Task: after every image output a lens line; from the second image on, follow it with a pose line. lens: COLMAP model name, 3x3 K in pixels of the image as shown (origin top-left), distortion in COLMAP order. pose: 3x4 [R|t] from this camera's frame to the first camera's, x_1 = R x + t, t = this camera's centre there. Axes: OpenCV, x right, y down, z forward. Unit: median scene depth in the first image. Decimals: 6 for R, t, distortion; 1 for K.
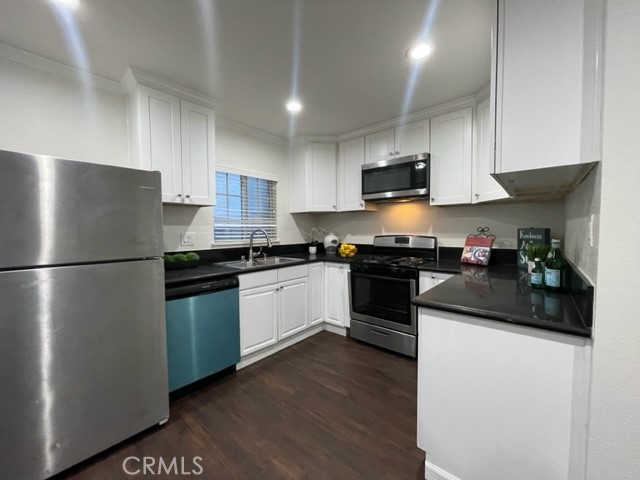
lens RADIAL K [[260.1, 0, 320.0], [0, 260.1, 240.0], [0, 0, 1]] dist [0.001513, 0.000195]
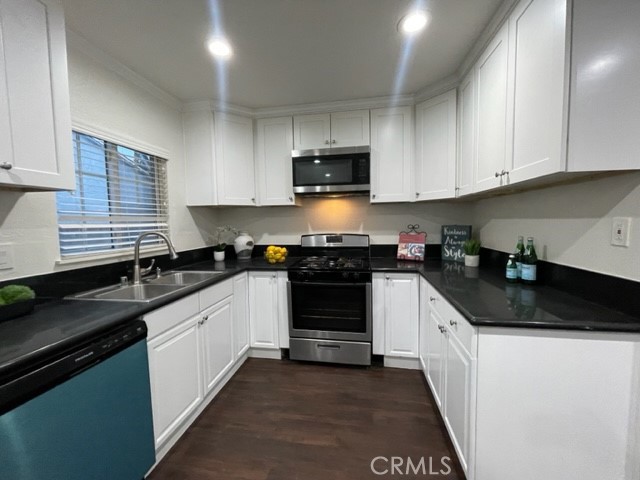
lens RADIAL K [[260.1, 0, 320.0], [0, 260.1, 240.0], [0, 0, 1]] dist [0.001513, 0.000195]
pose [[0.856244, -0.043005, 0.514778, -0.206794], [0.032388, 0.999037, 0.029588, -0.025515], [-0.515555, -0.008662, 0.856813, 0.244040]]
